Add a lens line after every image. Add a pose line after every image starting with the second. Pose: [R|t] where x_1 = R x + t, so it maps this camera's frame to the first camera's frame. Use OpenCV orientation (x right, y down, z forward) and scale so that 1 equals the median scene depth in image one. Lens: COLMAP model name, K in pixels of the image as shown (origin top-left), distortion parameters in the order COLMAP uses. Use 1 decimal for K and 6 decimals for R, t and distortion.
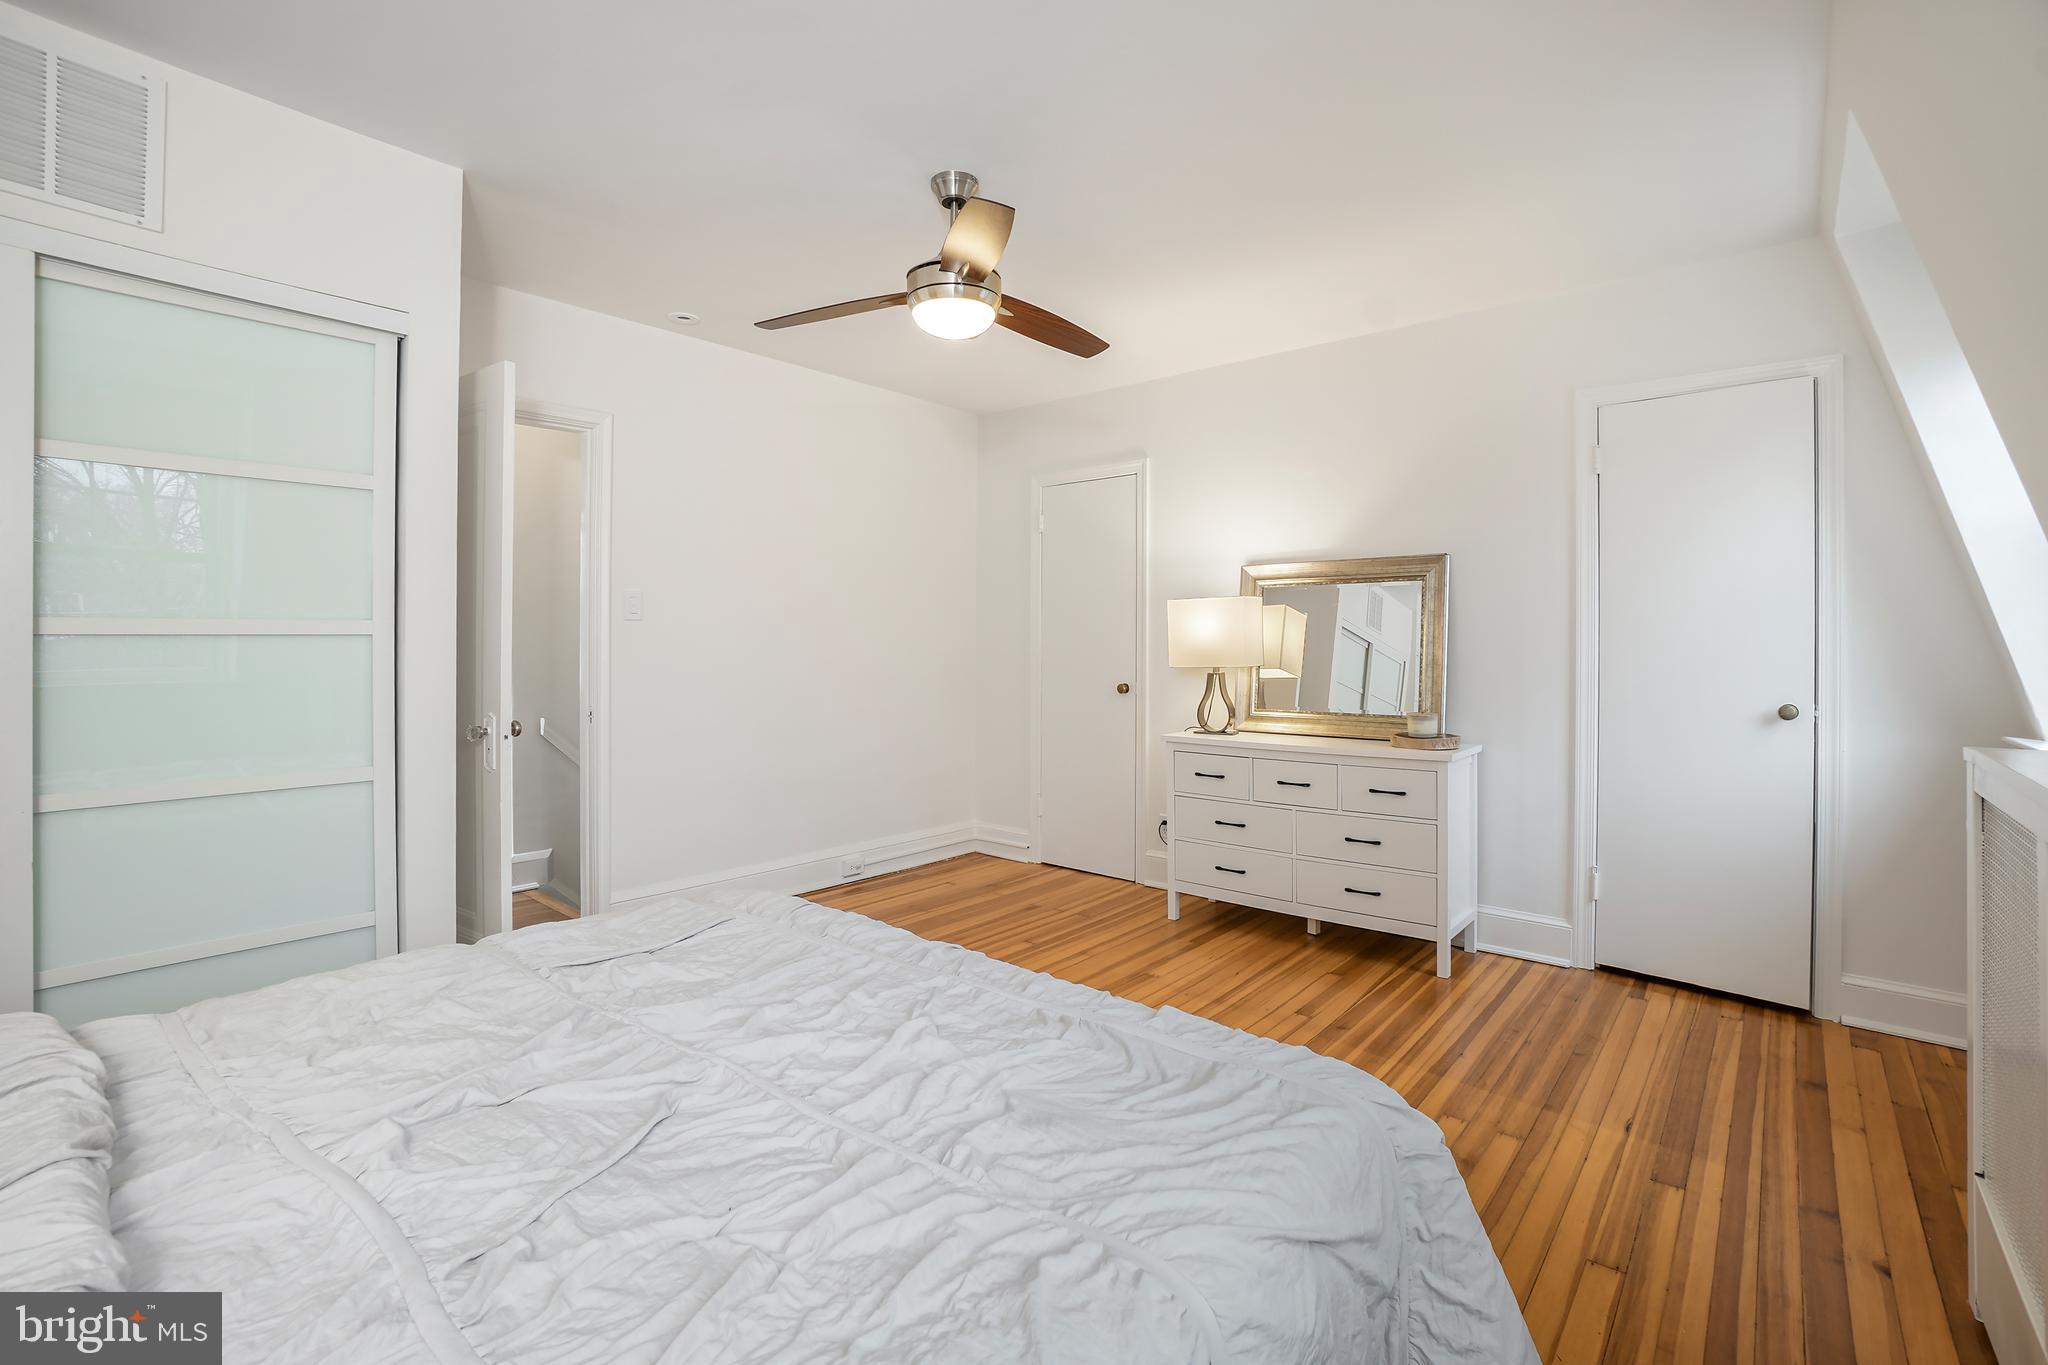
lens RADIAL K [[956.7, 0, 1024.0], [0, 956.7, 682.5], [0, 0, 1]] dist [0.001312, 0.009796]
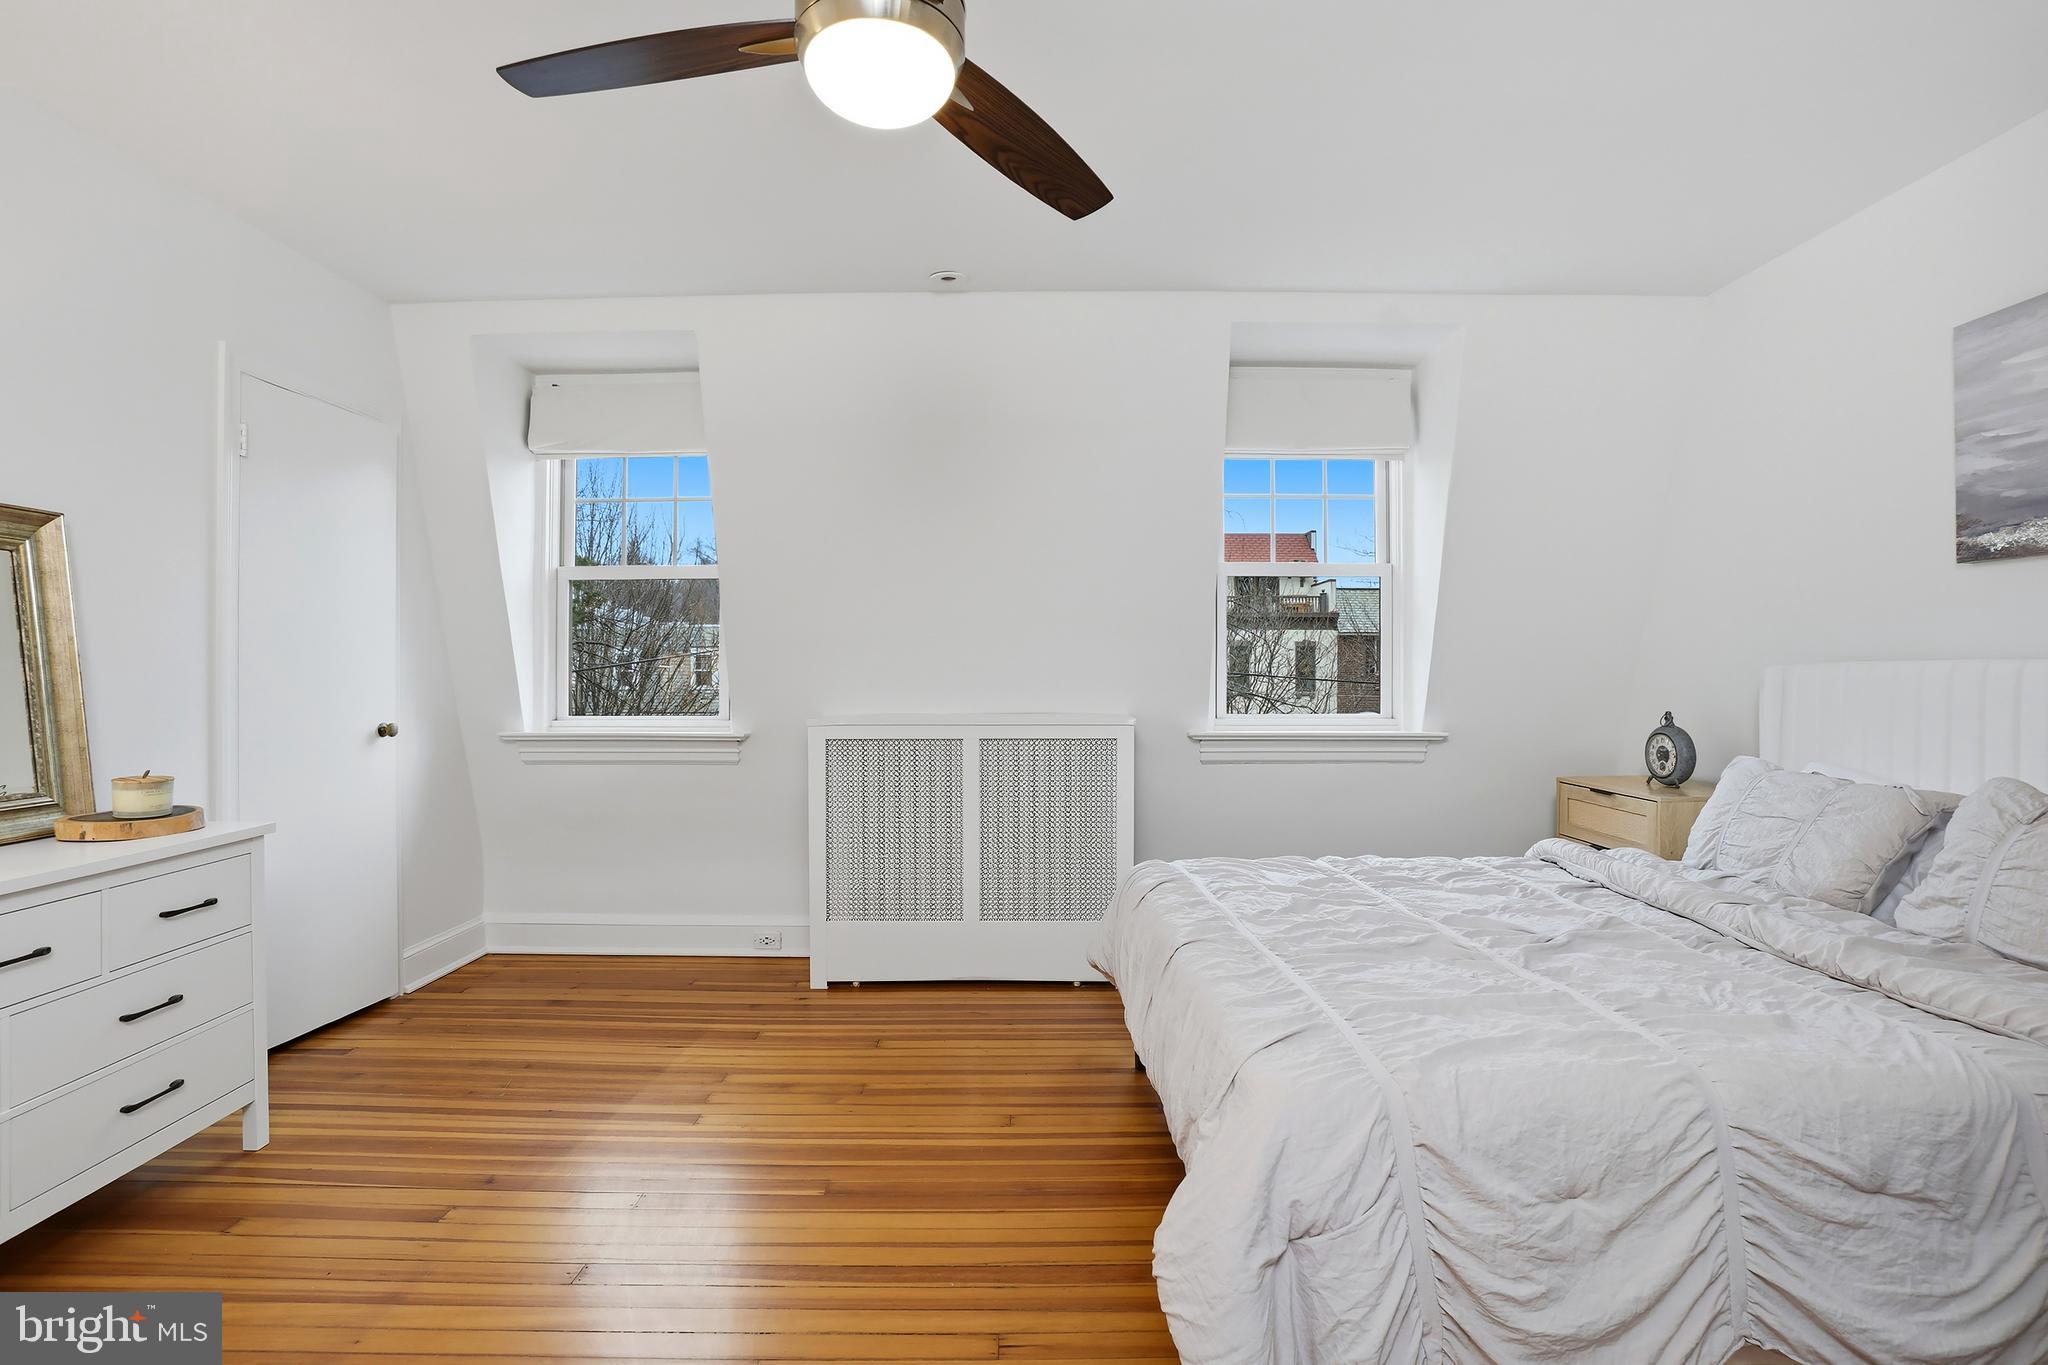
lens RADIAL K [[912.2, 0, 1022.8], [0, 912.2, 666.0], [0, 0, 1]] dist [-0.060449, 0.024594]
pose [[-0.657310, 0.013987, 0.753490, -0.522436], [0.028054, 0.999589, 0.005918, -0.031873], [-0.753098, 0.025028, -0.657432, 1.292370]]
